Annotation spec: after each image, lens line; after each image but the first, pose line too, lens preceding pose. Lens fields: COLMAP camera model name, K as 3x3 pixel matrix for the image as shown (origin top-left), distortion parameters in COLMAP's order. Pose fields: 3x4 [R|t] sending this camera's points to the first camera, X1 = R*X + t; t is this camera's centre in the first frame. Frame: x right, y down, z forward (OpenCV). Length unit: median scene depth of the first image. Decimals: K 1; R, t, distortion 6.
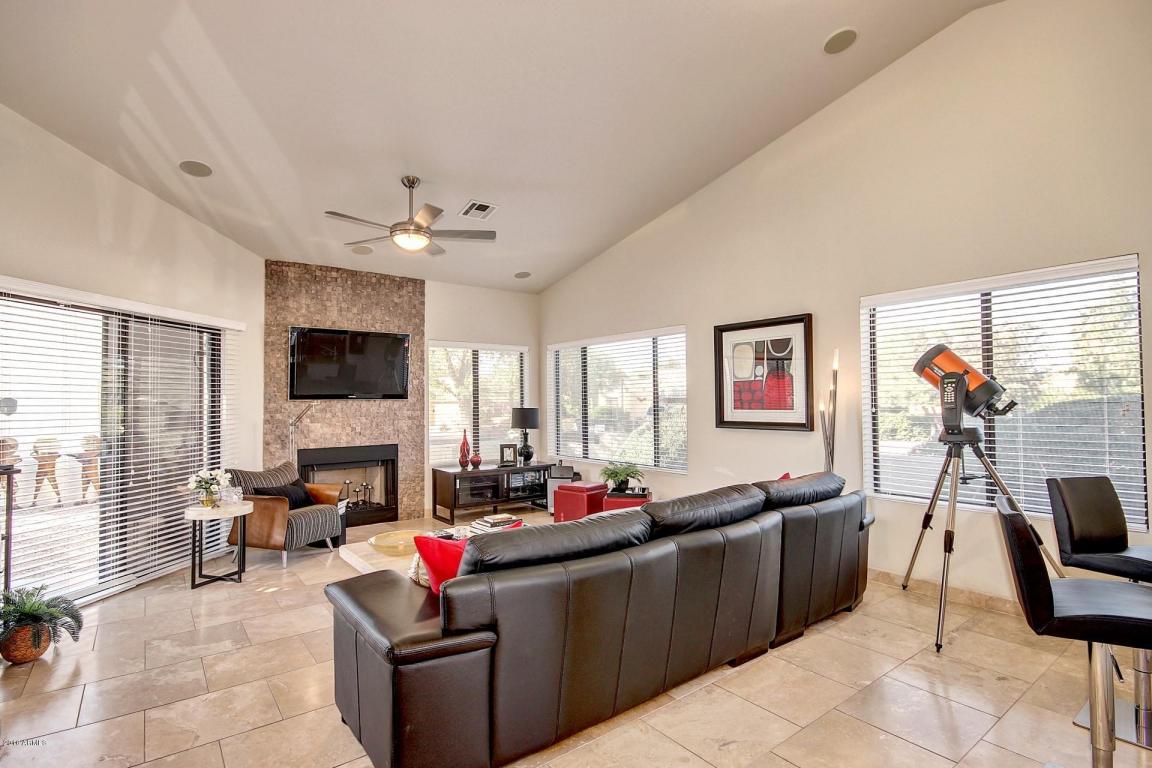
lens RADIAL K [[550.0, 0, 579.3], [0, 550.0, 390.0], [0, 0, 1]] dist [0.003979, 0.000984]
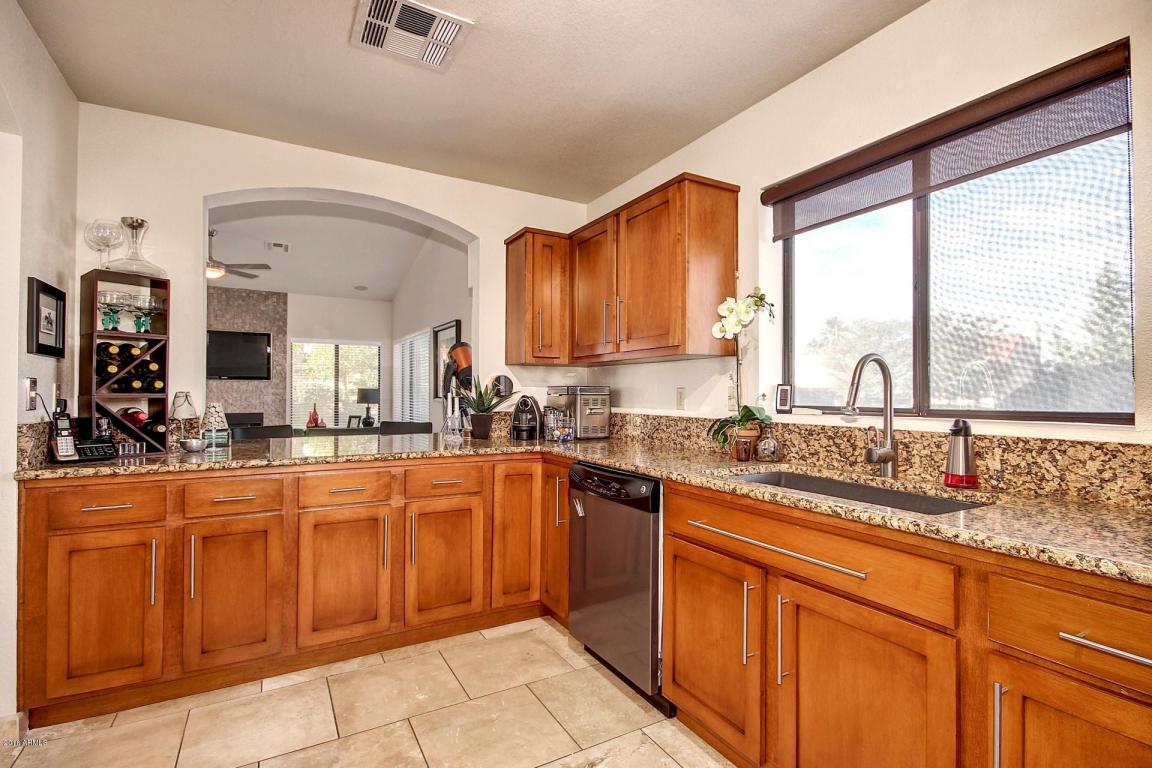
lens RADIAL K [[532.7, 0, 578.6], [0, 532.7, 389.9], [0, 0, 1]] dist [0.022036, -0.017035]
pose [[0.991911, 0.012943, -0.126277, 0.664454], [-0.010568, 0.999755, 0.019458, 0.006843], [0.126497, -0.017966, 0.991804, -0.250646]]
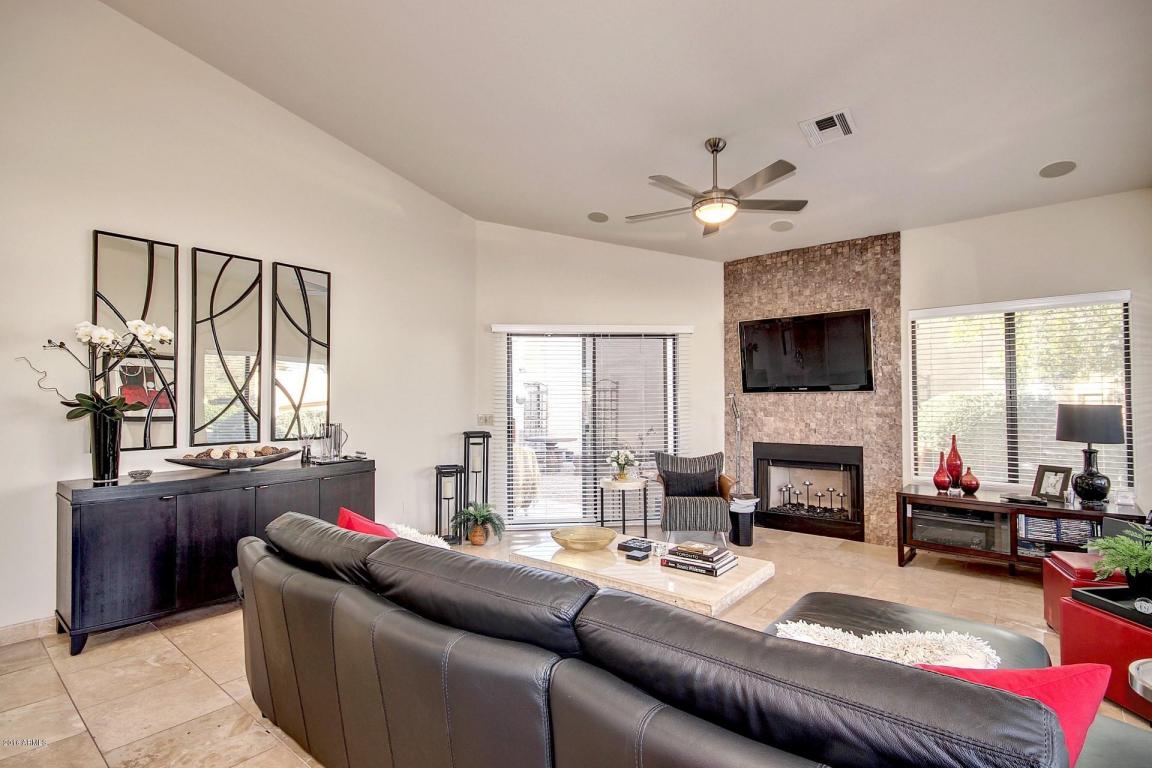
lens RADIAL K [[550.0, 0, 579.3], [0, 550.0, 390.0], [0, 0, 1]] dist [0.003979, 0.000984]
pose [[0.228134, -0.007437, -0.973601, 0.381533], [0.029041, 0.999578, -0.000830, 0.003912], [0.973197, -0.028085, 0.228254, 0.438513]]
